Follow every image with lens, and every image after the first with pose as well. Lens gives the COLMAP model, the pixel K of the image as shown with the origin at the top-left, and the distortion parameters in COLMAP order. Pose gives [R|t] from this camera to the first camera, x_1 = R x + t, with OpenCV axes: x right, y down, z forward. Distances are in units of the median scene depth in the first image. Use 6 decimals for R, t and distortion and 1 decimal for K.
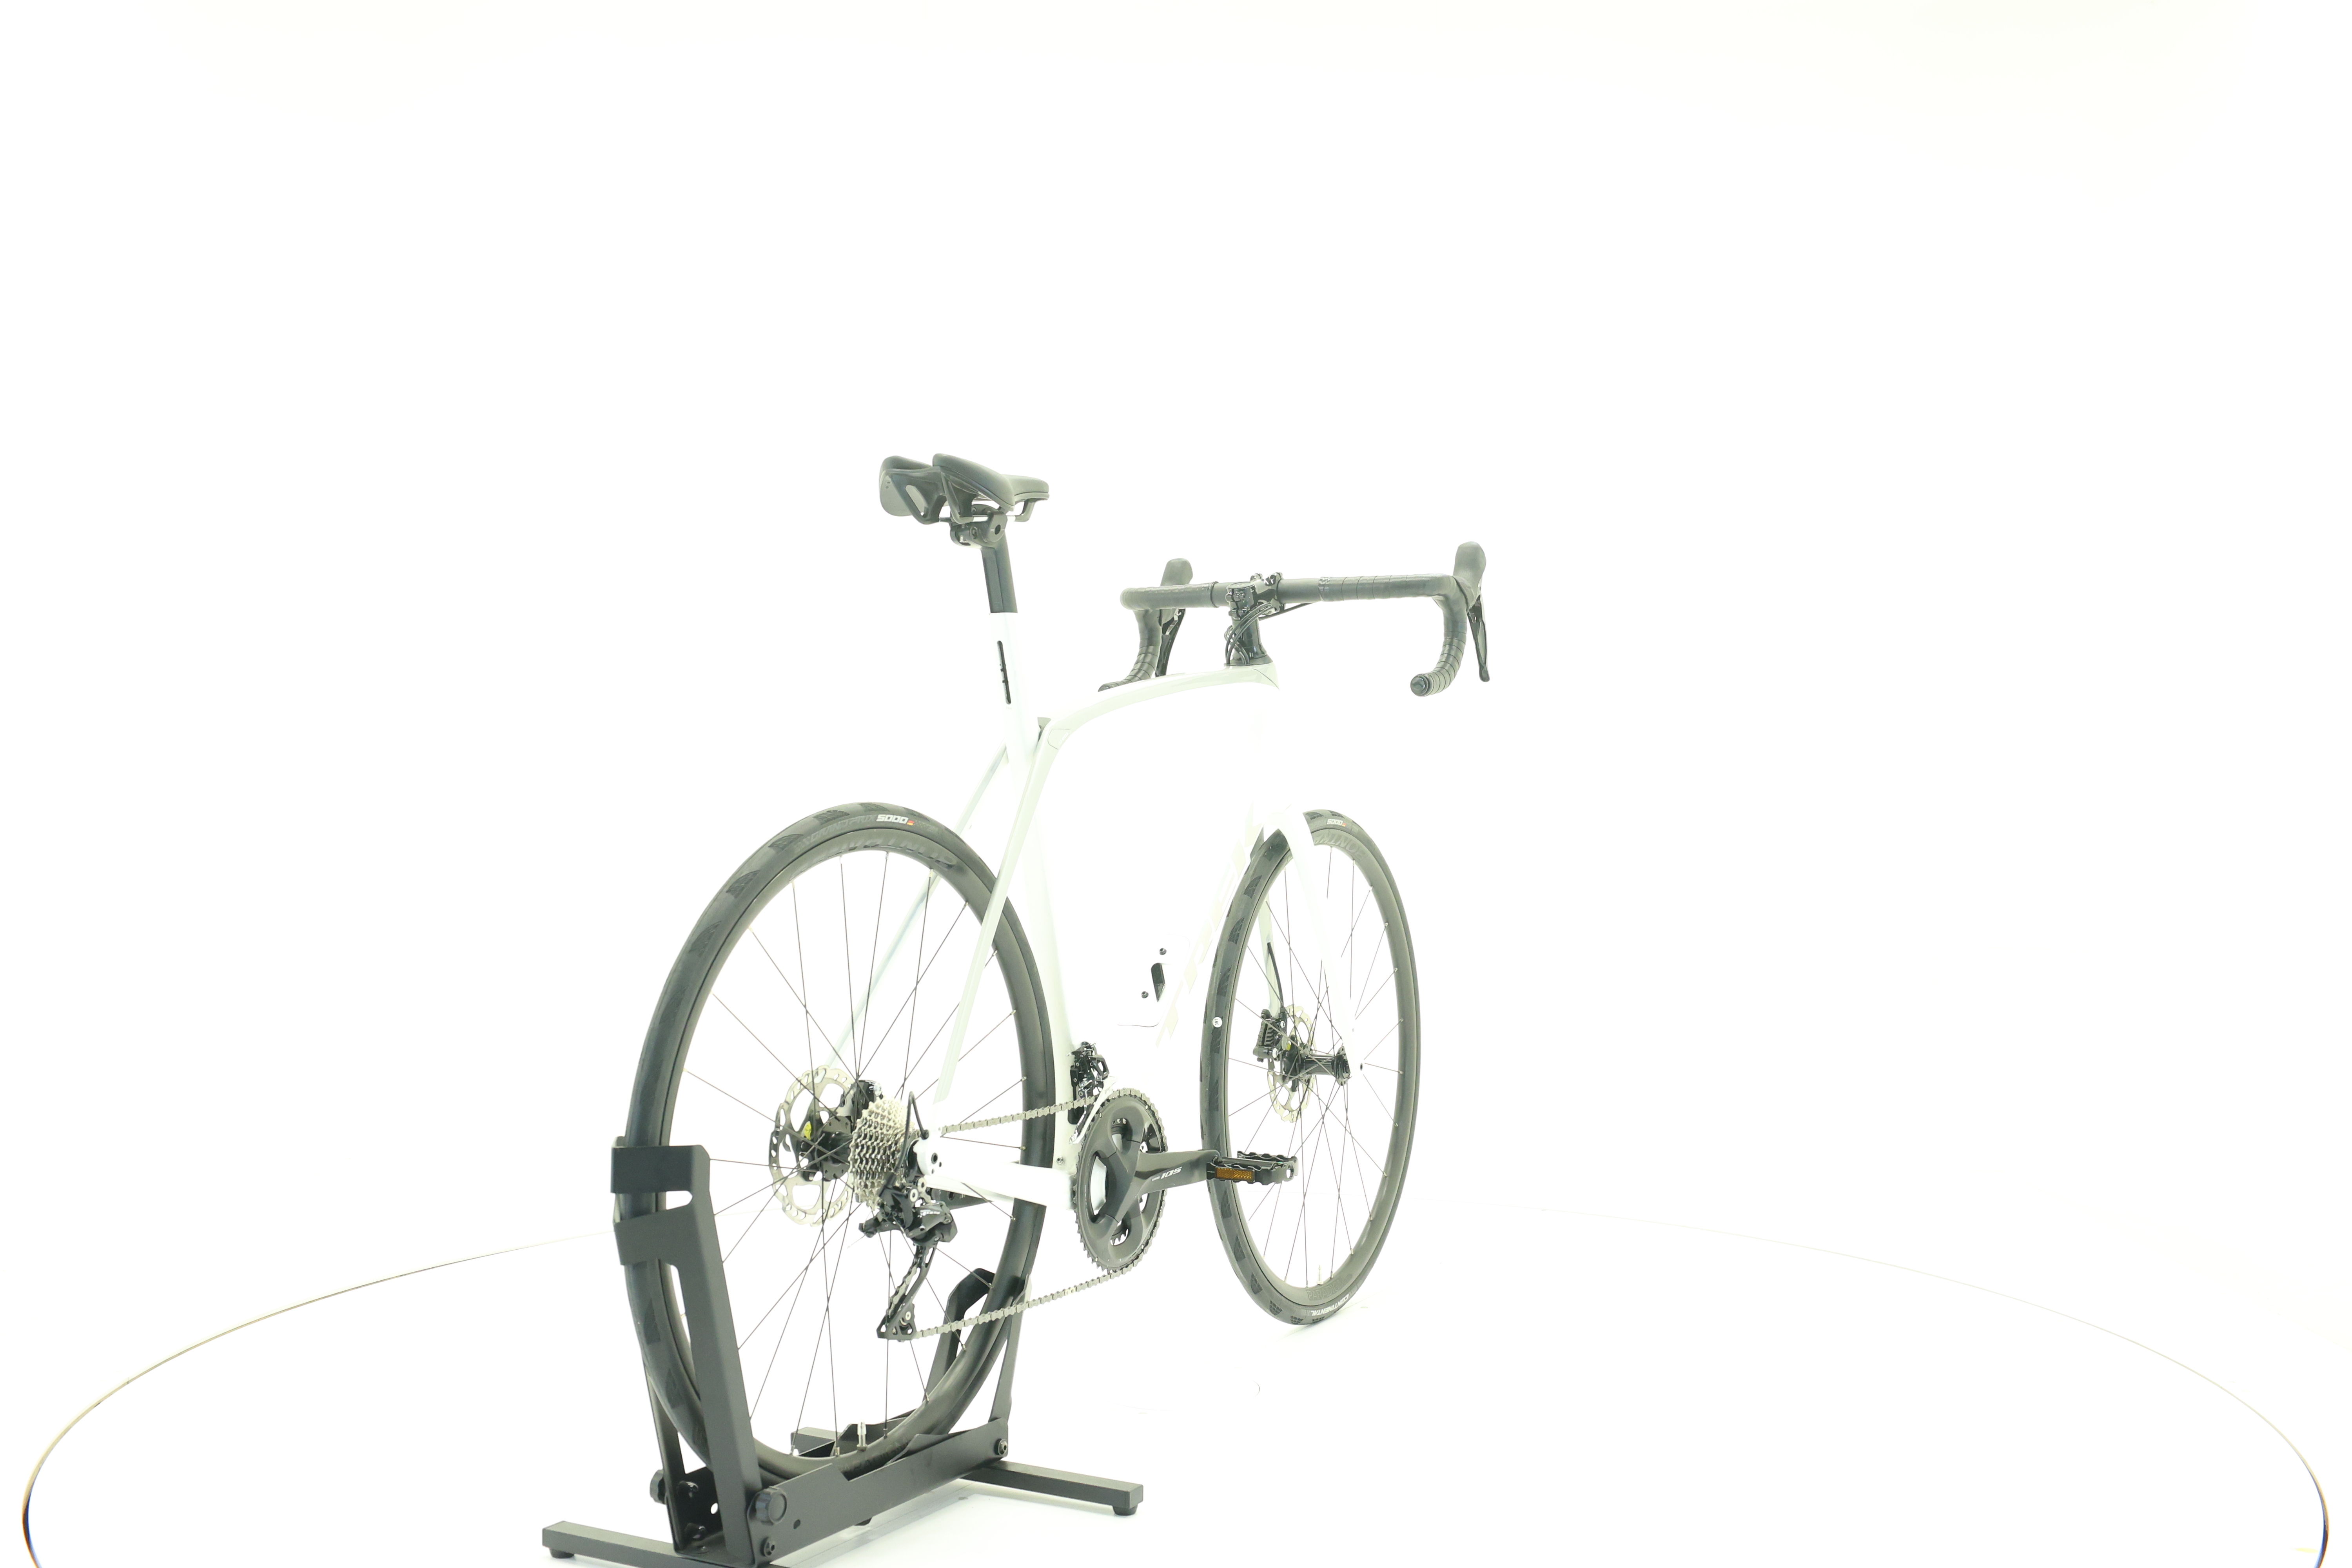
lens RADIAL K [[2482.9, 0, 1172.2], [0, 2482.9, 734.4], [0, 0, 1]] dist [-0.008570, 0.002023]
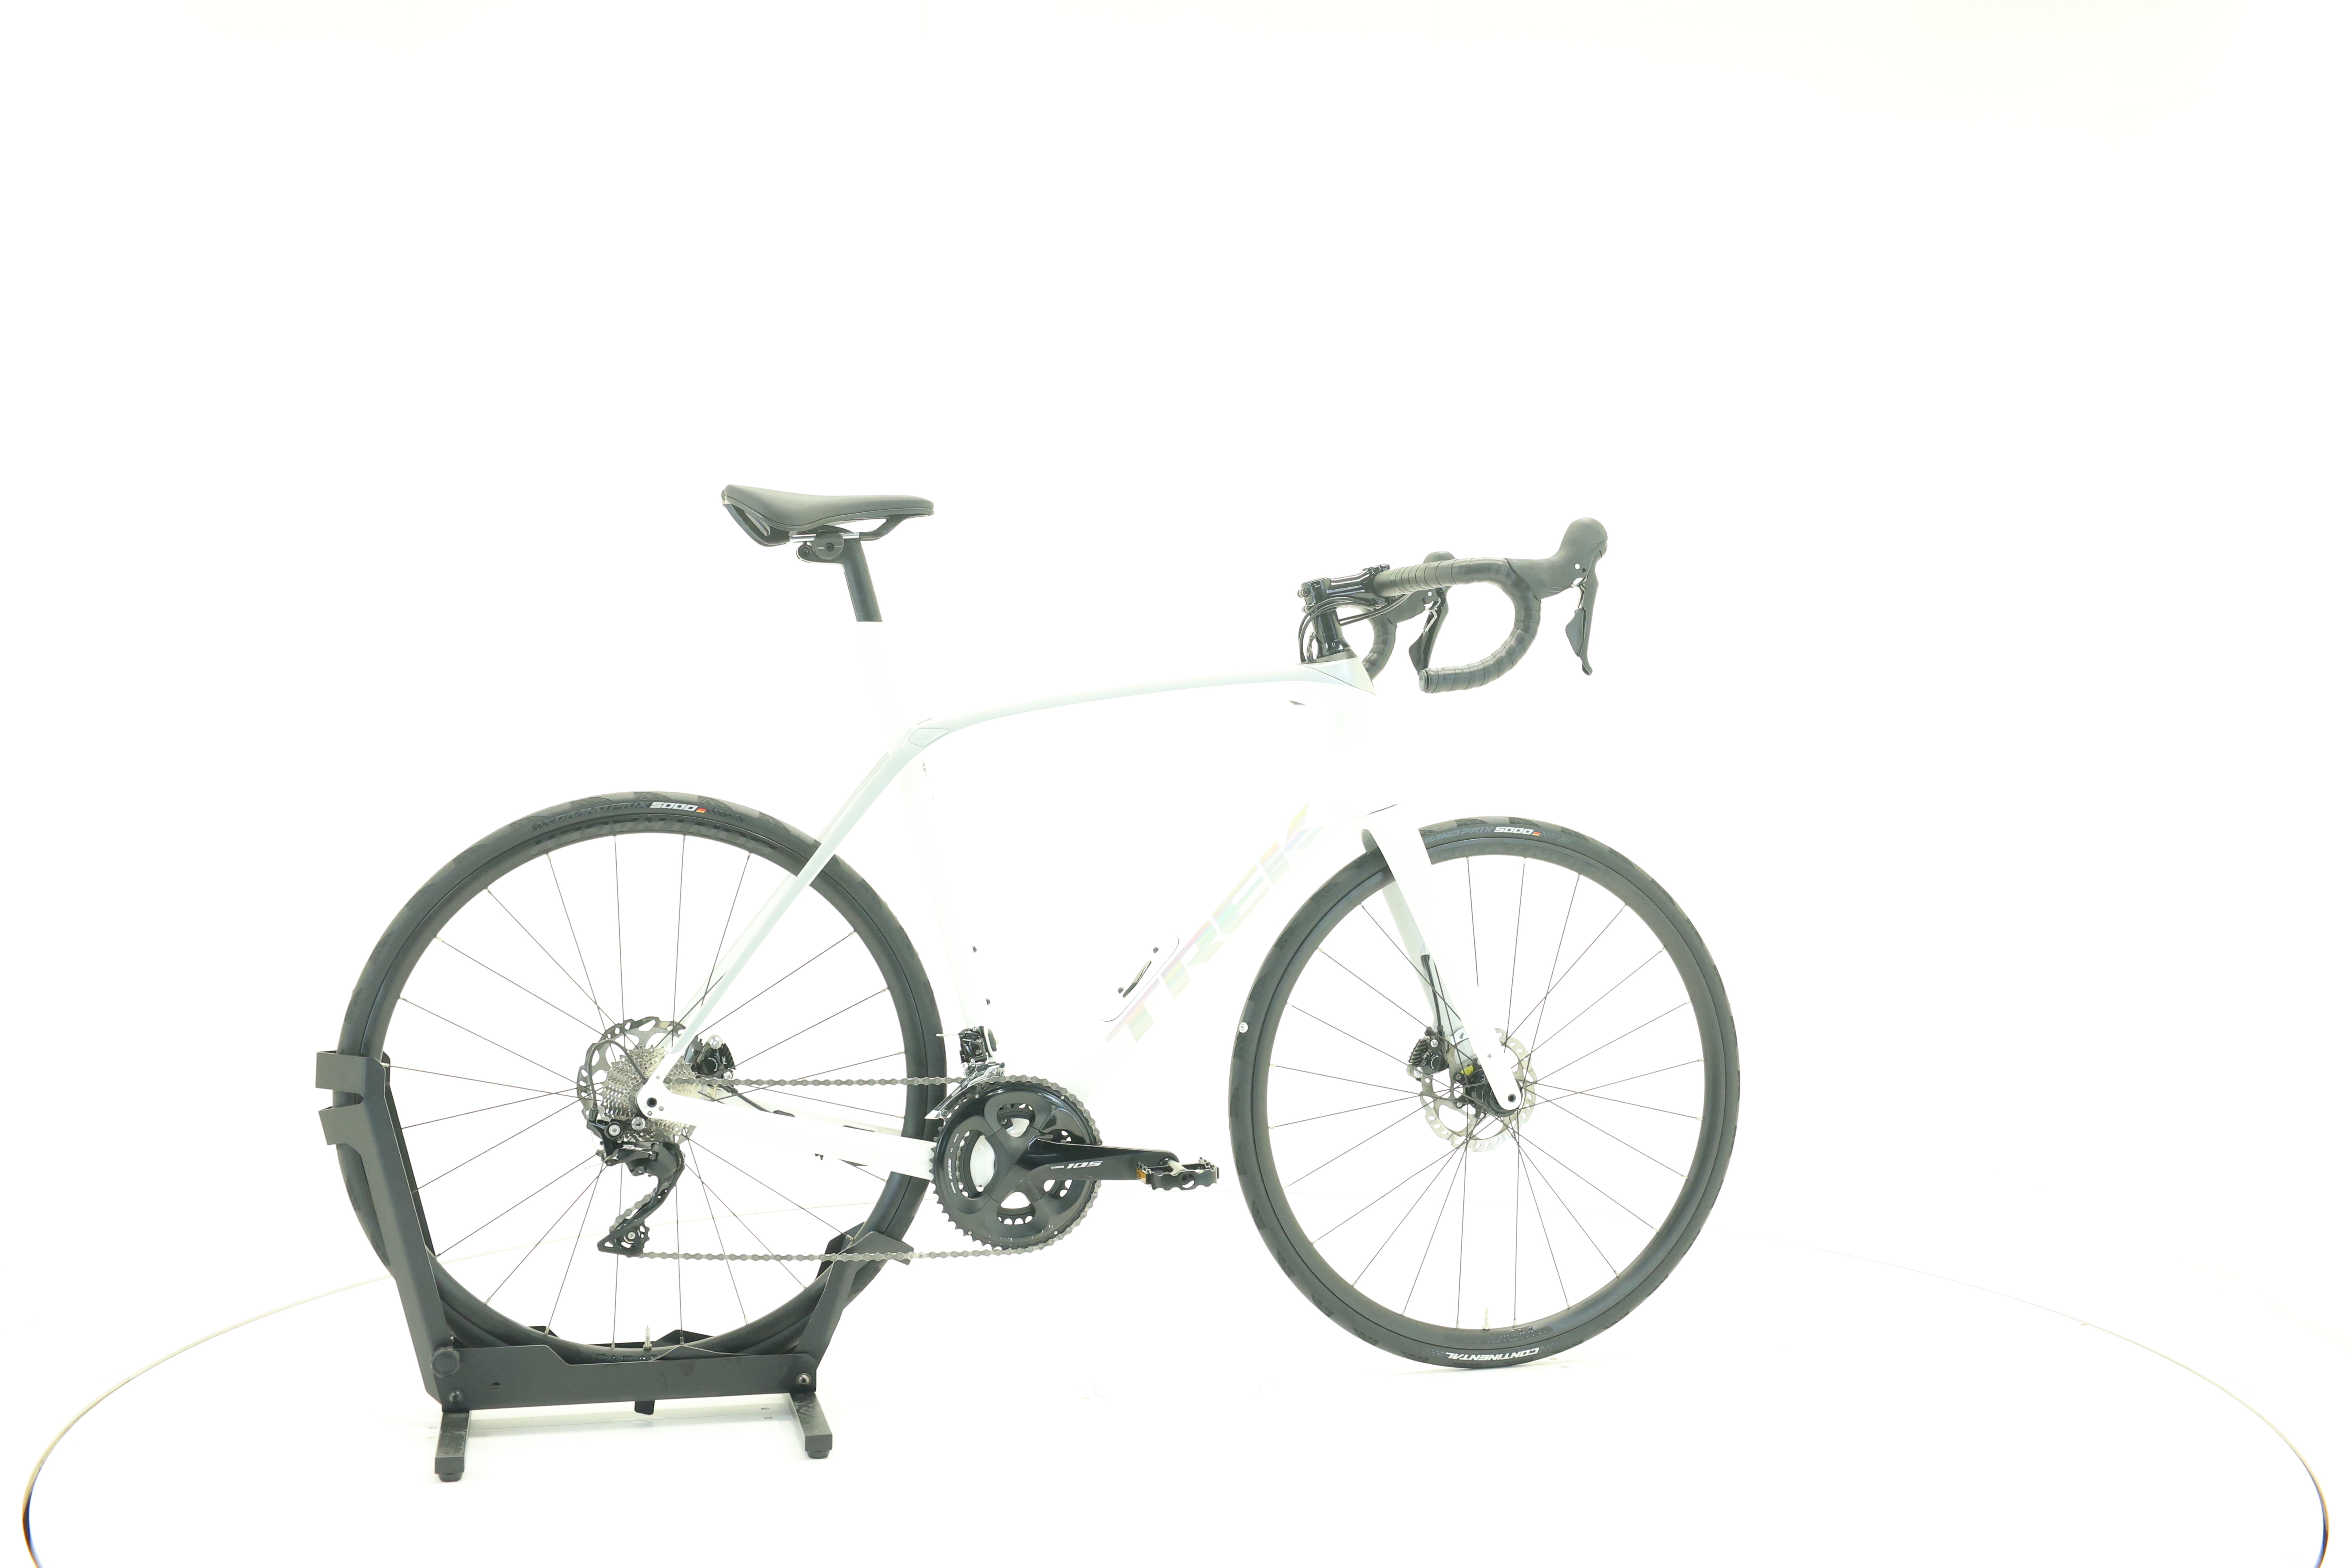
lens RADIAL K [[2482.9, 0, 1172.2], [0, 2482.9, 734.4], [0, 0, 1]] dist [-0.008570, 0.002023]
pose [[0.688490, -0.001172, -0.725245, 0.801562], [-0.001310, 0.999995, -0.002860, 0.003258], [0.725245, 0.002919, 0.688485, 0.341531]]
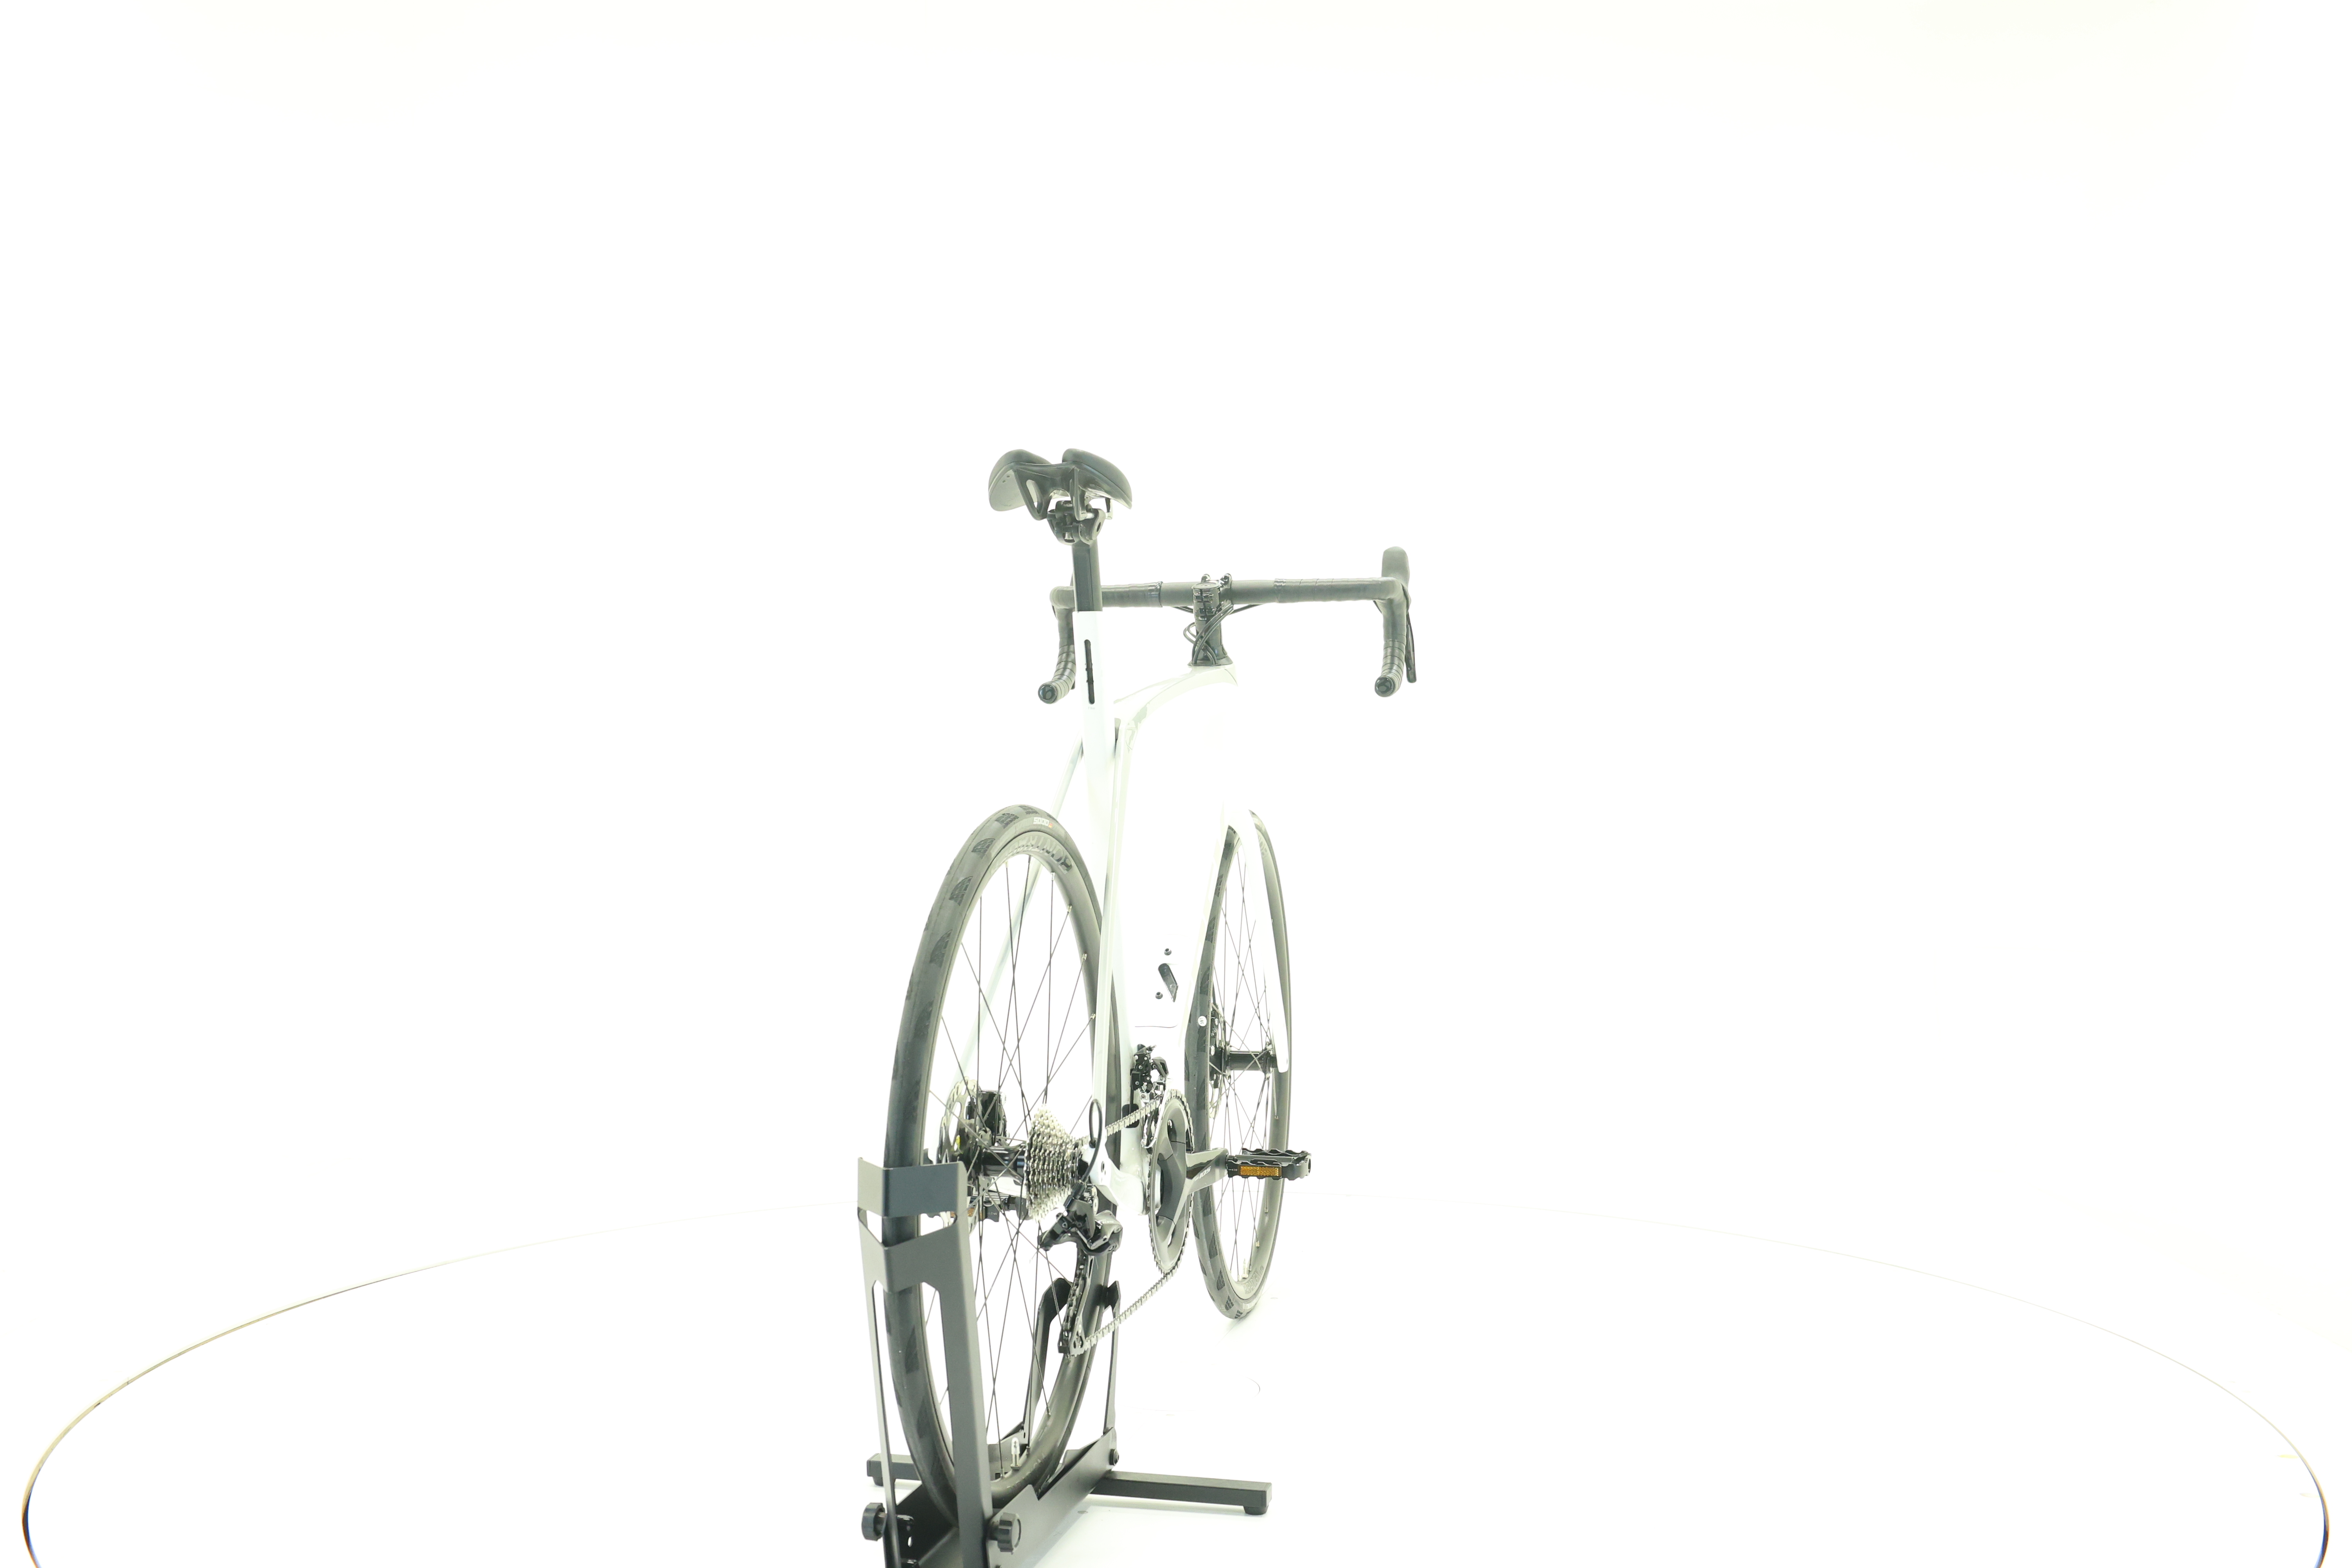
lens RADIAL K [[2482.9, 0, 1172.2], [0, 2482.9, 734.4], [0, 0, 1]] dist [-0.008570, 0.002023]
pose [[0.963562, 0.001189, 0.267481, -0.295345], [-0.001296, 0.999999, 0.000224, -0.000227], [-0.267481, -0.000563, 0.963563, 0.040983]]
